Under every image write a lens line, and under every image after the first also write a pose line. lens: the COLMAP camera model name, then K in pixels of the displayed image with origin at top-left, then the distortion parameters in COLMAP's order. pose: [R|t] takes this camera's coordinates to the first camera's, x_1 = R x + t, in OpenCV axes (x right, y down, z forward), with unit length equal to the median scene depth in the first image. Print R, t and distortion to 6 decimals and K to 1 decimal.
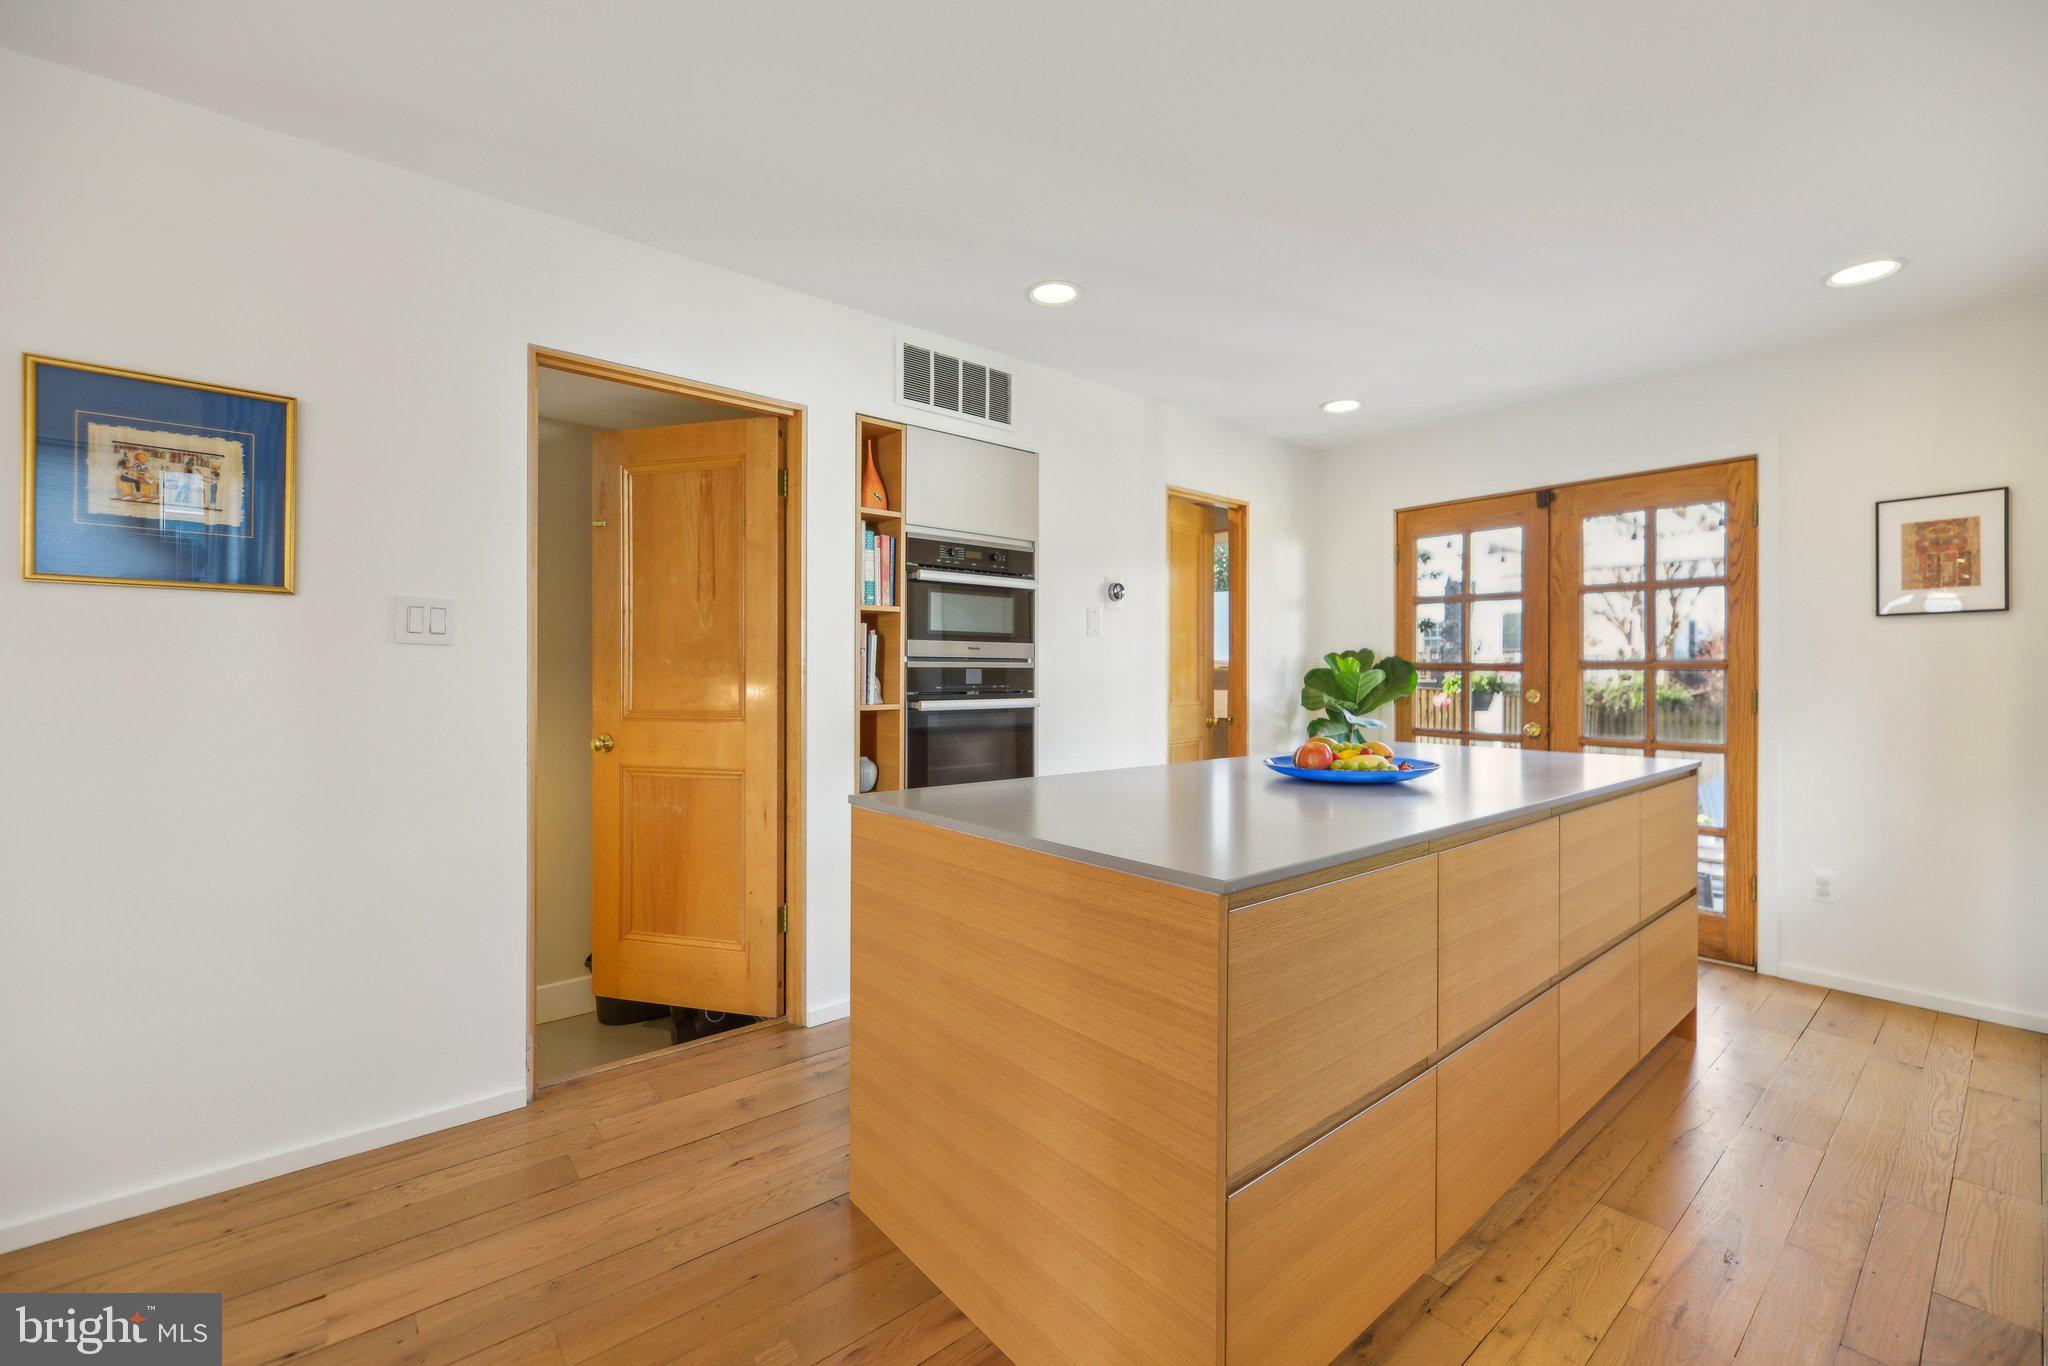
lens RADIAL K [[849.4, 0, 1036.9], [0, 849.4, 671.8], [0, 0, 1]] dist [0.001595, -0.000208]
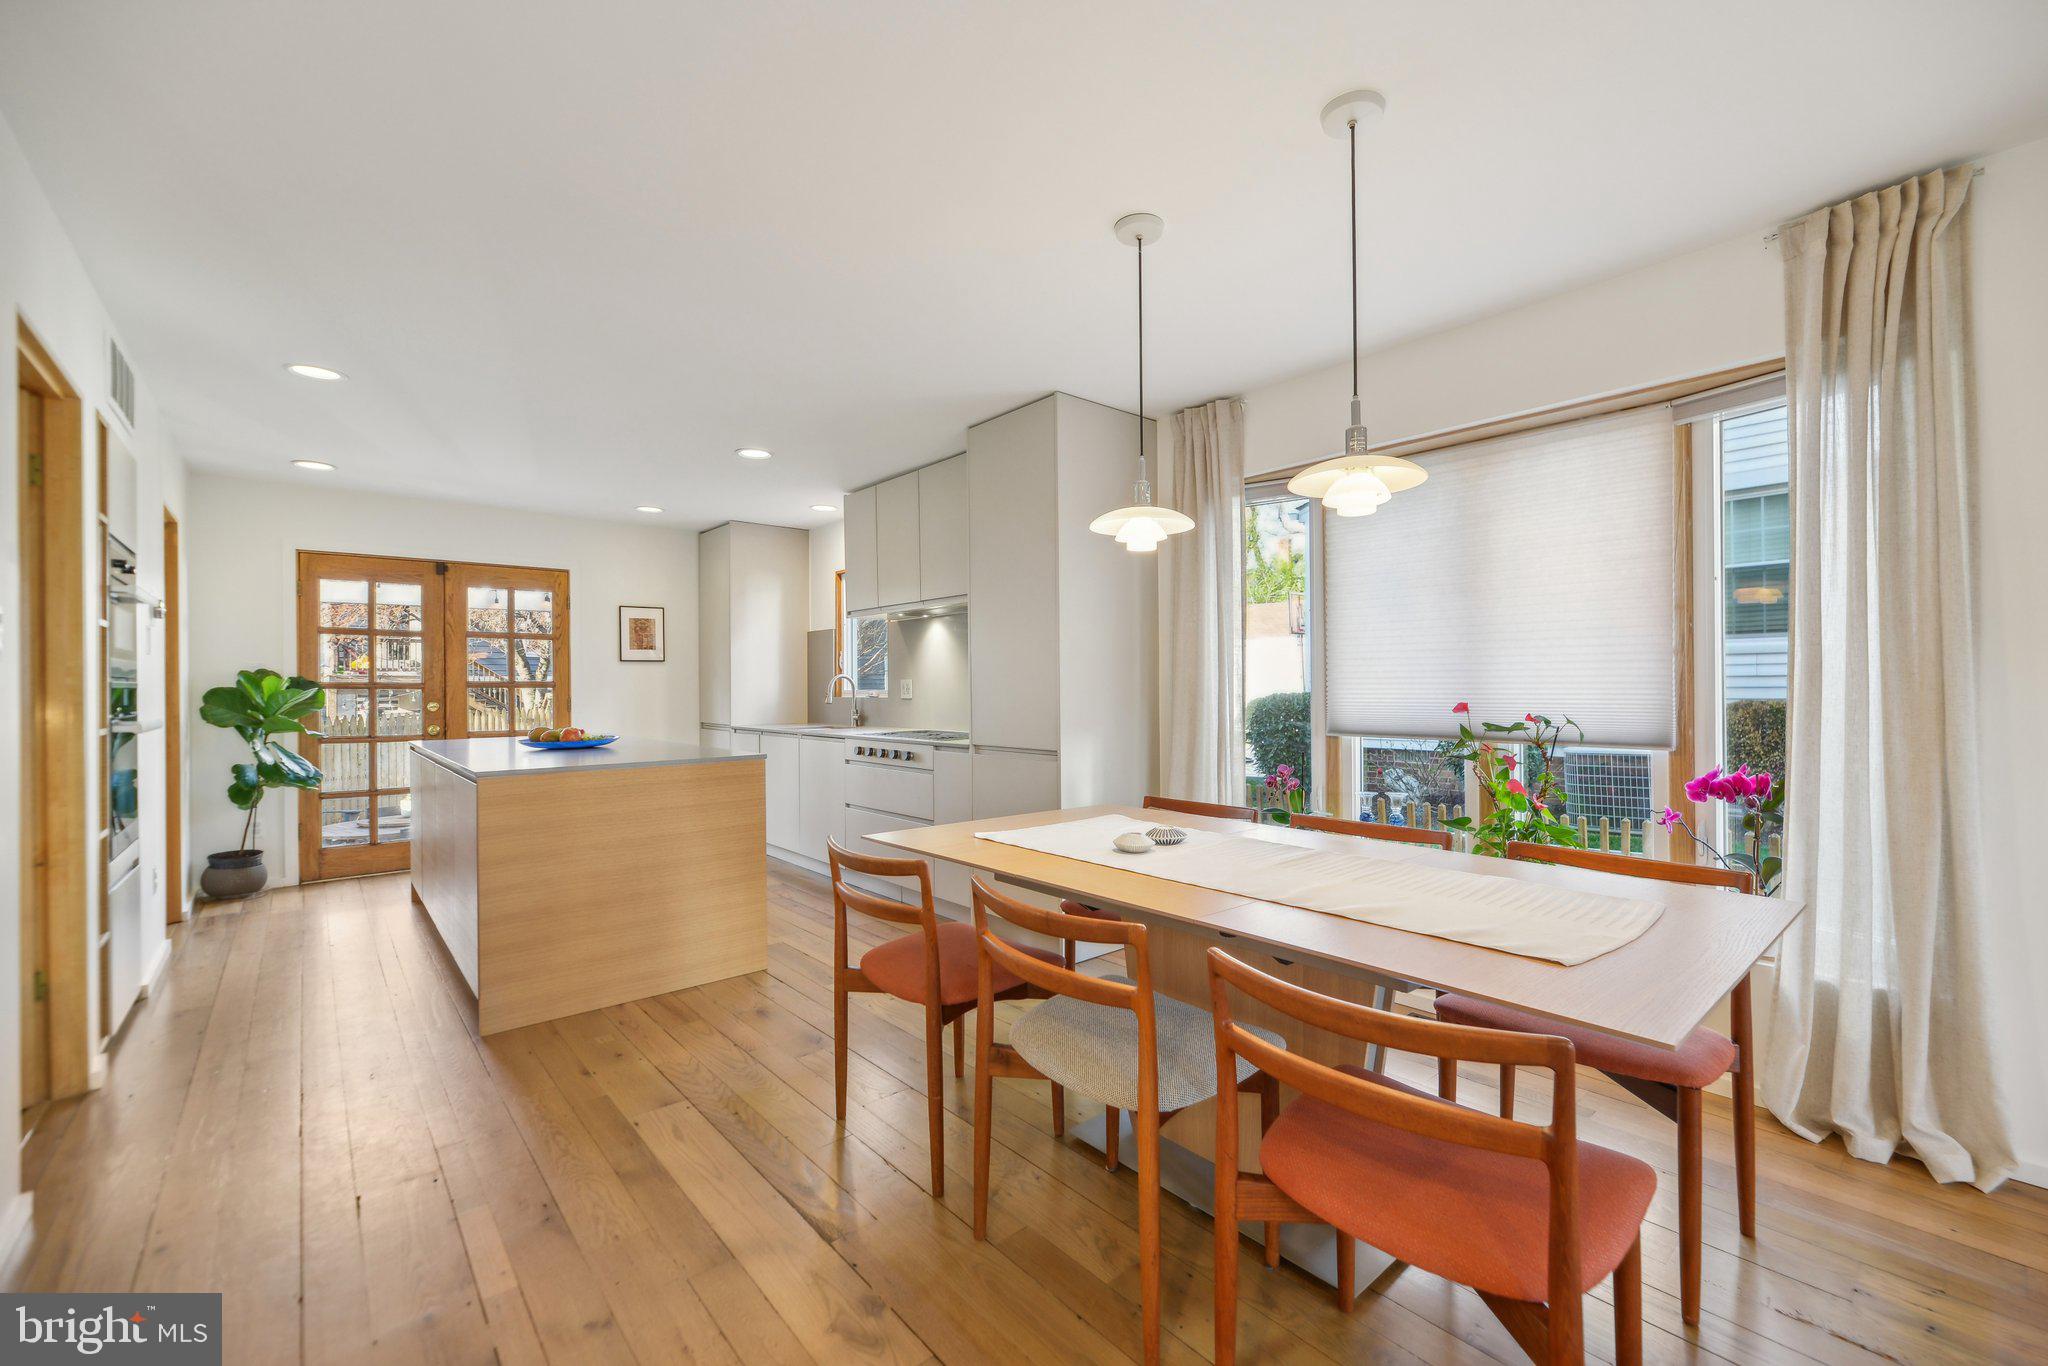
lens RADIAL K [[849.4, 0, 1043.1], [0, 849.4, 680.2], [0, 0, 1]] dist [0.001595, -0.000208]
pose [[-0.016150, 0.005241, 0.999856, -1.028917], [0.003983, 0.999979, -0.005177, -0.004473], [-0.999862, 0.003899, -0.016171, 0.005782]]
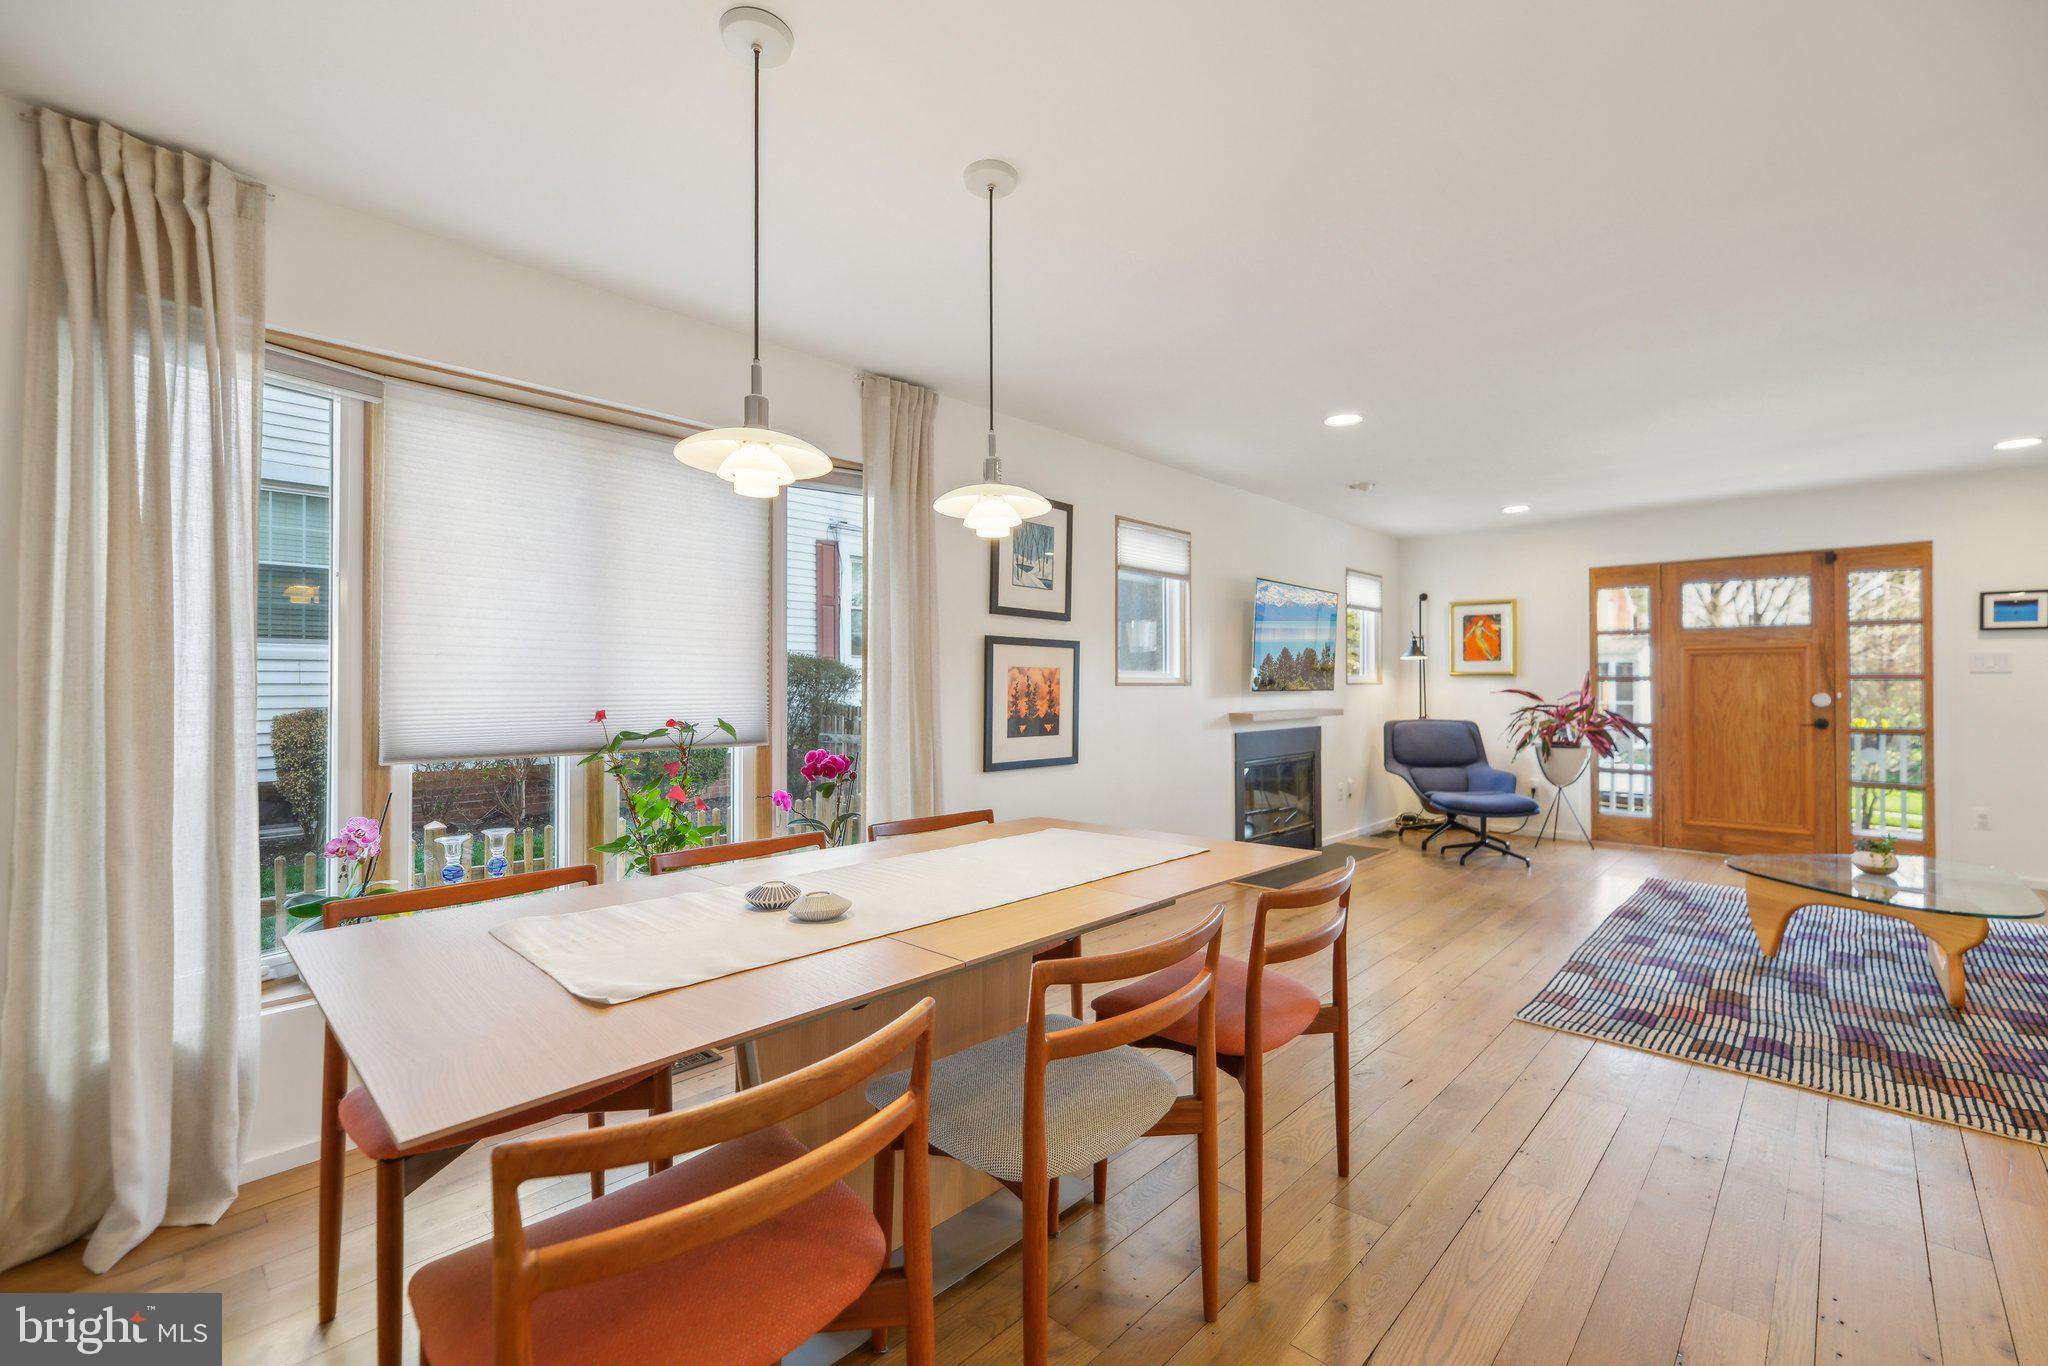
lens RADIAL K [[849.4, 0, 1050.0], [0, 849.4, 690.0], [0, 0, 1]] dist [0.001595, -0.000208]
pose [[-0.993237, 0.000329, -0.116107, -0.442538], [0.000342, 1.000000, -0.000096, -0.002710], [0.116107, -0.000135, -0.993237, 0.407690]]
